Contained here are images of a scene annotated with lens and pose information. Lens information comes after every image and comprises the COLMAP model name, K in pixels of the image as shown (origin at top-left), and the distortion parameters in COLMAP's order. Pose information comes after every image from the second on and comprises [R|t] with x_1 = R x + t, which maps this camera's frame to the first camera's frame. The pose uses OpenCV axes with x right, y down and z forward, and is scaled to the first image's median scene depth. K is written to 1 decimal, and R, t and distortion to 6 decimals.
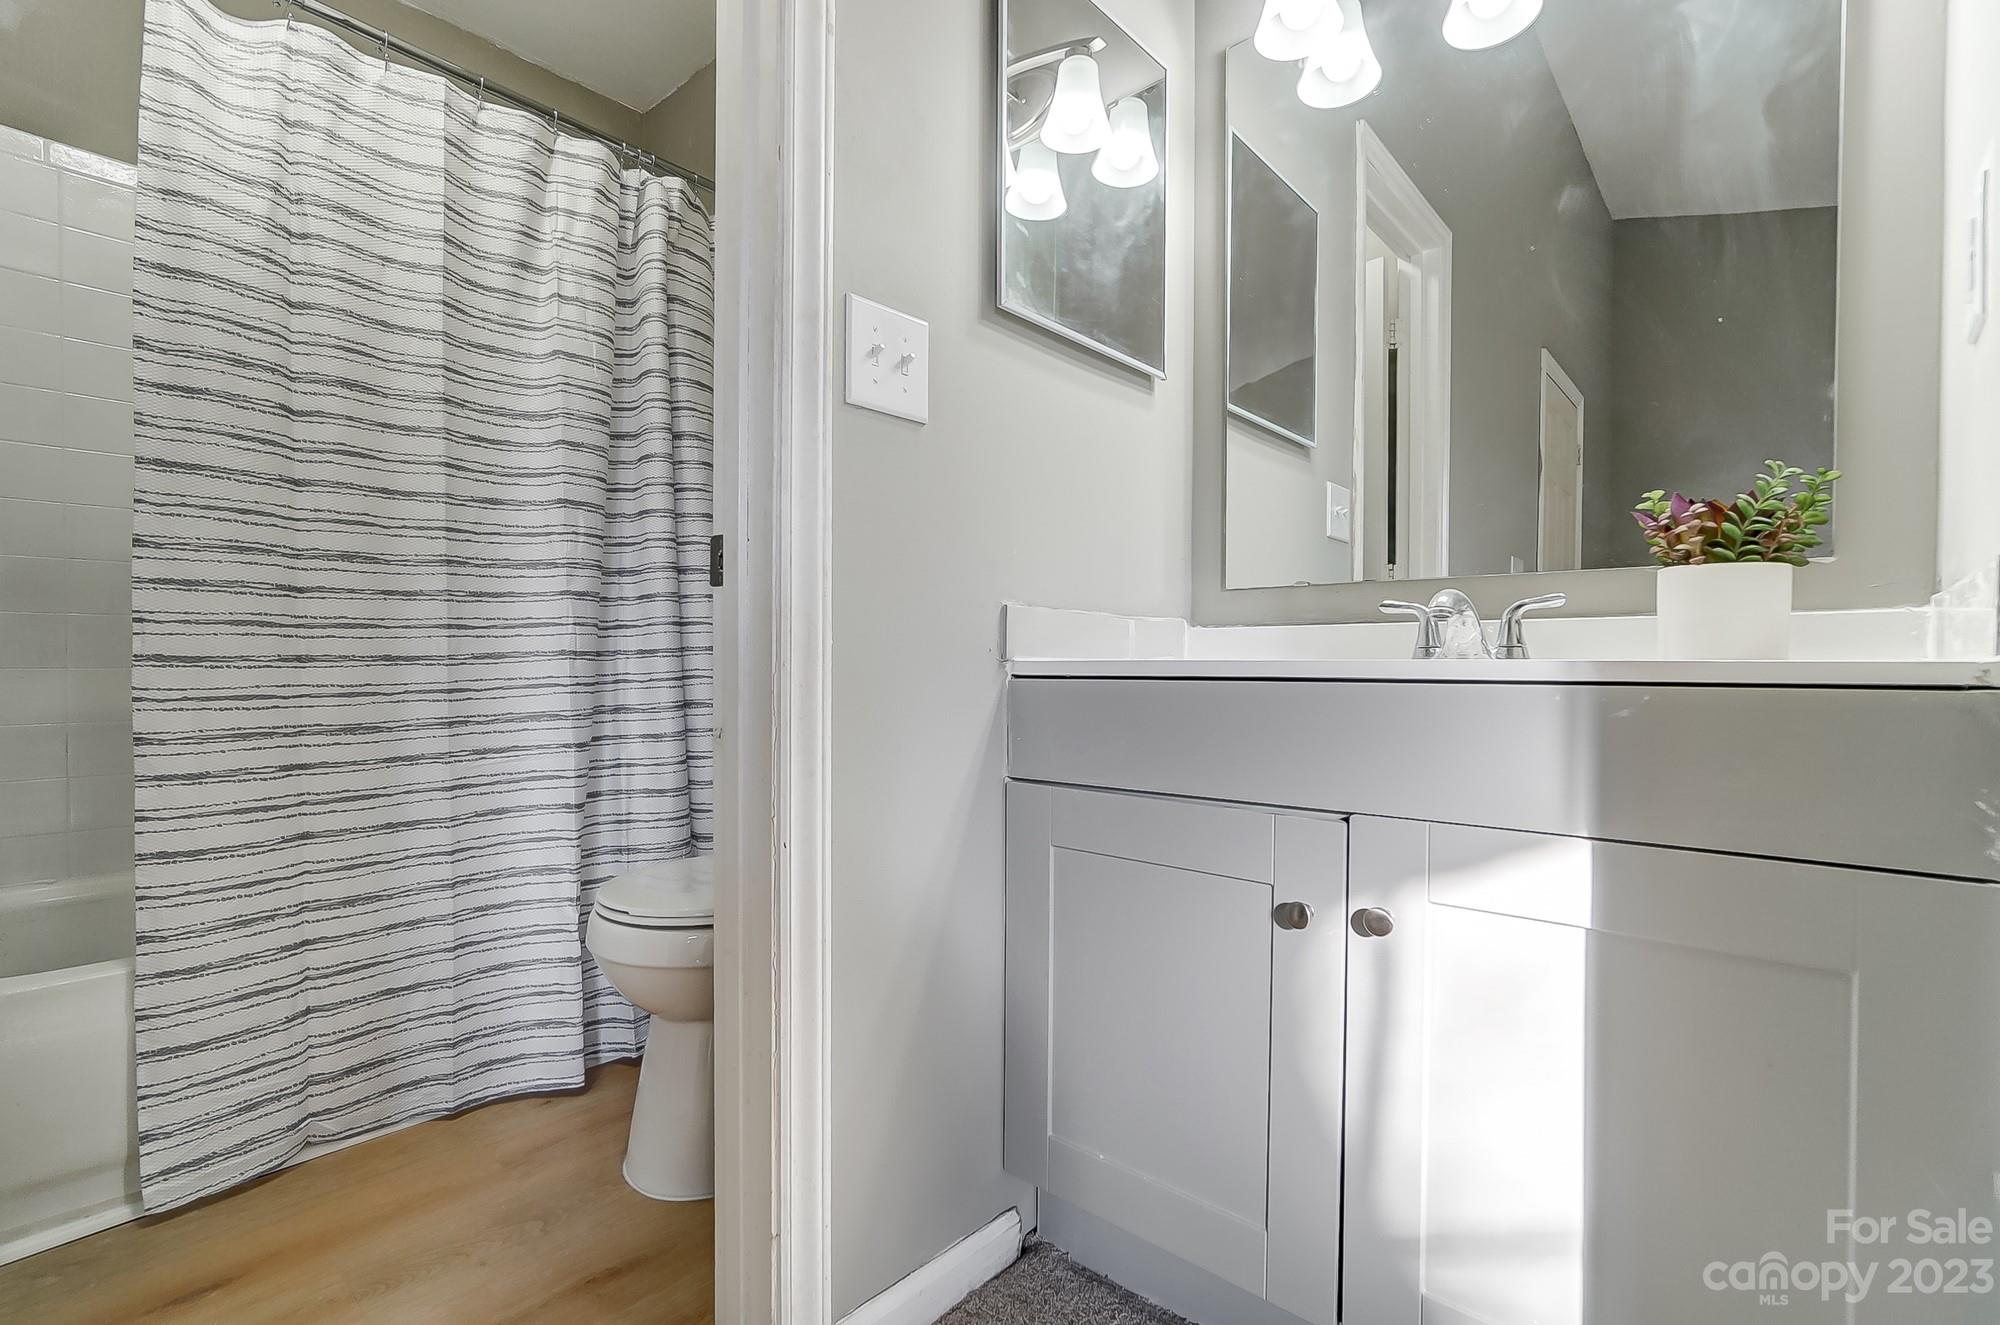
lens RADIAL K [[891.7, 0, 998.3], [0, 891.7, 662.9], [0, 0, 1]] dist [-0.012215, 0.010203]
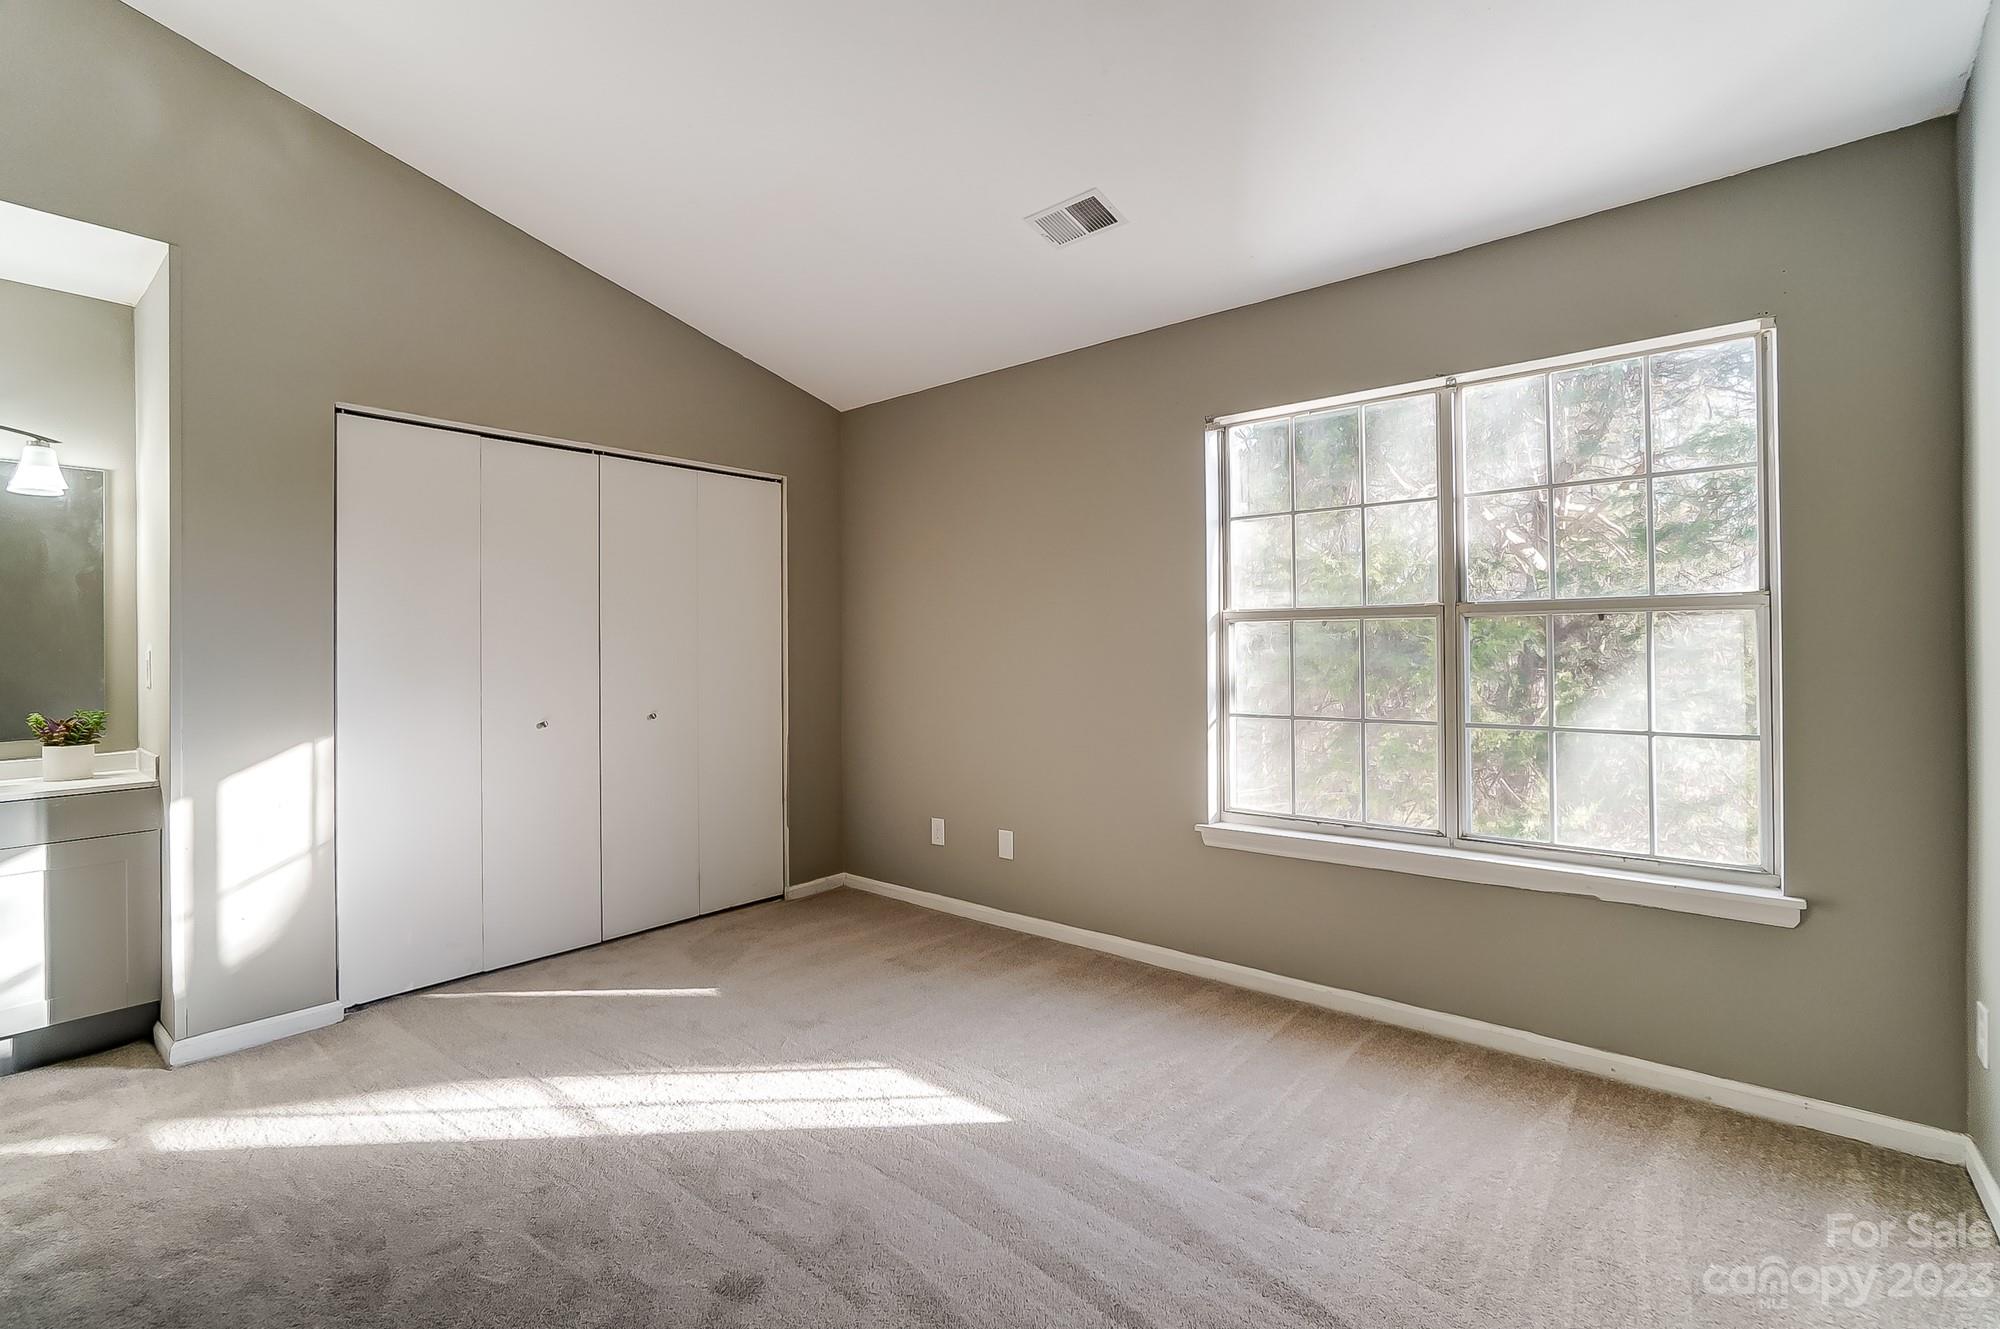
lens RADIAL K [[891.7, 0, 972.3], [0, 891.7, 651.8], [0, 0, 1]] dist [-0.012215, 0.010203]
pose [[-0.005875, -0.001508, 0.999982, -2.151484], [0.020830, 0.999782, 0.001631, -0.364279], [-0.999766, 0.020839, -0.005842, -1.977483]]
